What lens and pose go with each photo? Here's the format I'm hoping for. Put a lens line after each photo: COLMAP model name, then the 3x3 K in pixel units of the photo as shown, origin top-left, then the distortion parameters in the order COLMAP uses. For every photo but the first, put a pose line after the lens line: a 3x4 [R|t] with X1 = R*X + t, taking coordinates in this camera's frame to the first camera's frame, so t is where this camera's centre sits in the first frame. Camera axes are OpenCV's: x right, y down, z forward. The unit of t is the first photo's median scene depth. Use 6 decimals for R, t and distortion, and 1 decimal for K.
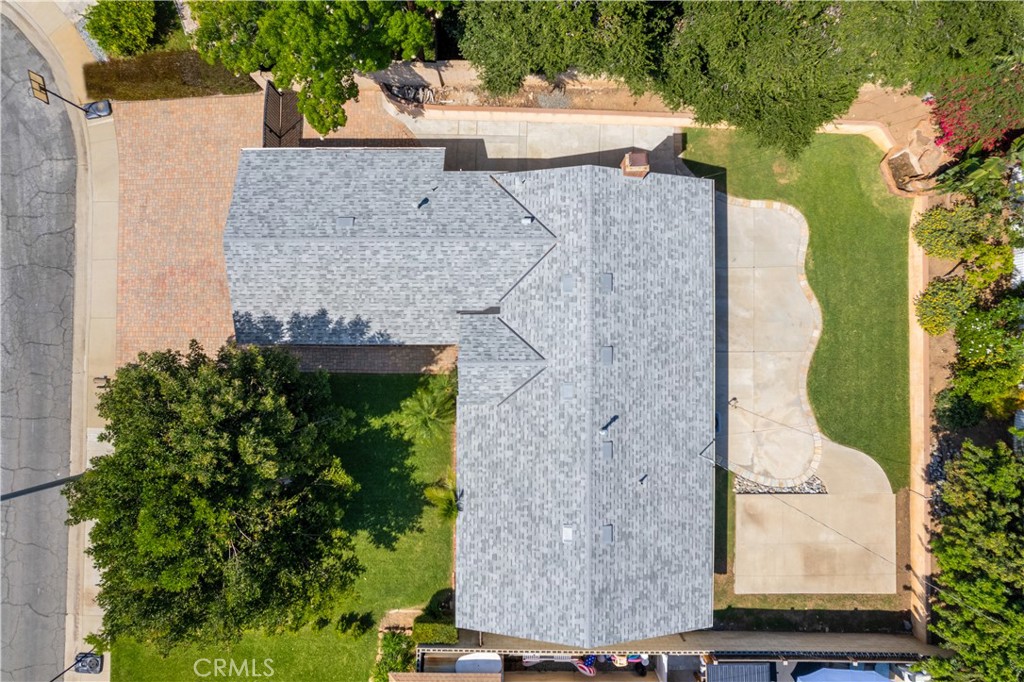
lens RADIAL K [[653.8, 0, 507.8], [0, 653.8, 353.2], [0, 0, 1]] dist [-0.094777, 0.081056]
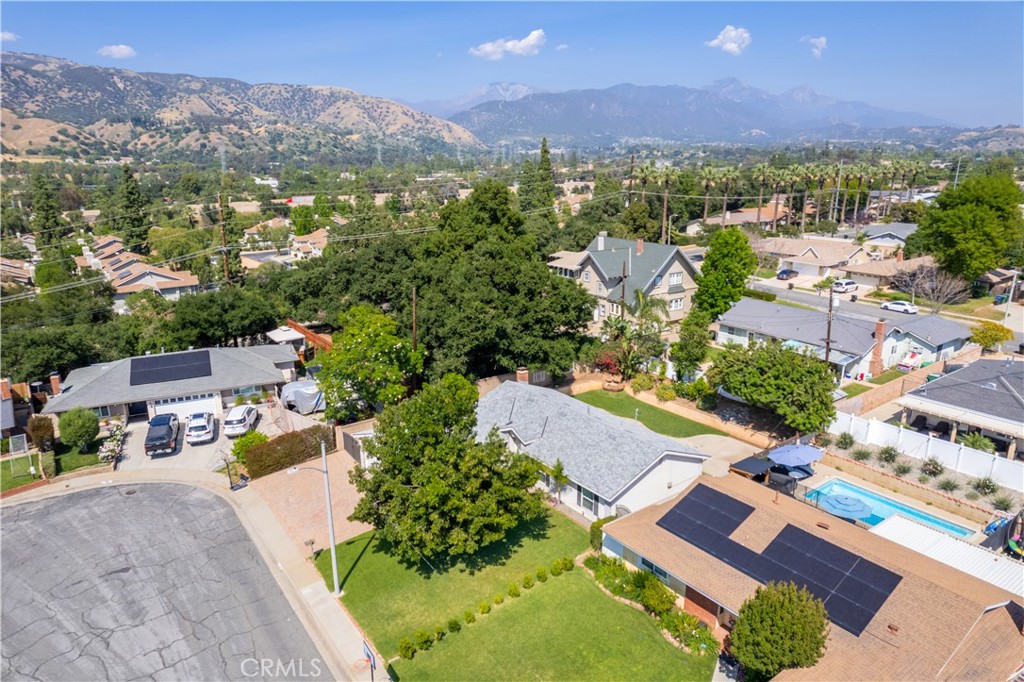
lens RADIAL K [[653.8, 0, 507.8], [0, 653.8, 353.2], [0, 0, 1]] dist [-0.094777, 0.081056]
pose [[0.801546, -0.153306, 0.577946, -1.048857], [0.597484, 0.242803, -0.764238, 1.271929], [-0.023165, 0.957885, 0.286216, 0.199900]]
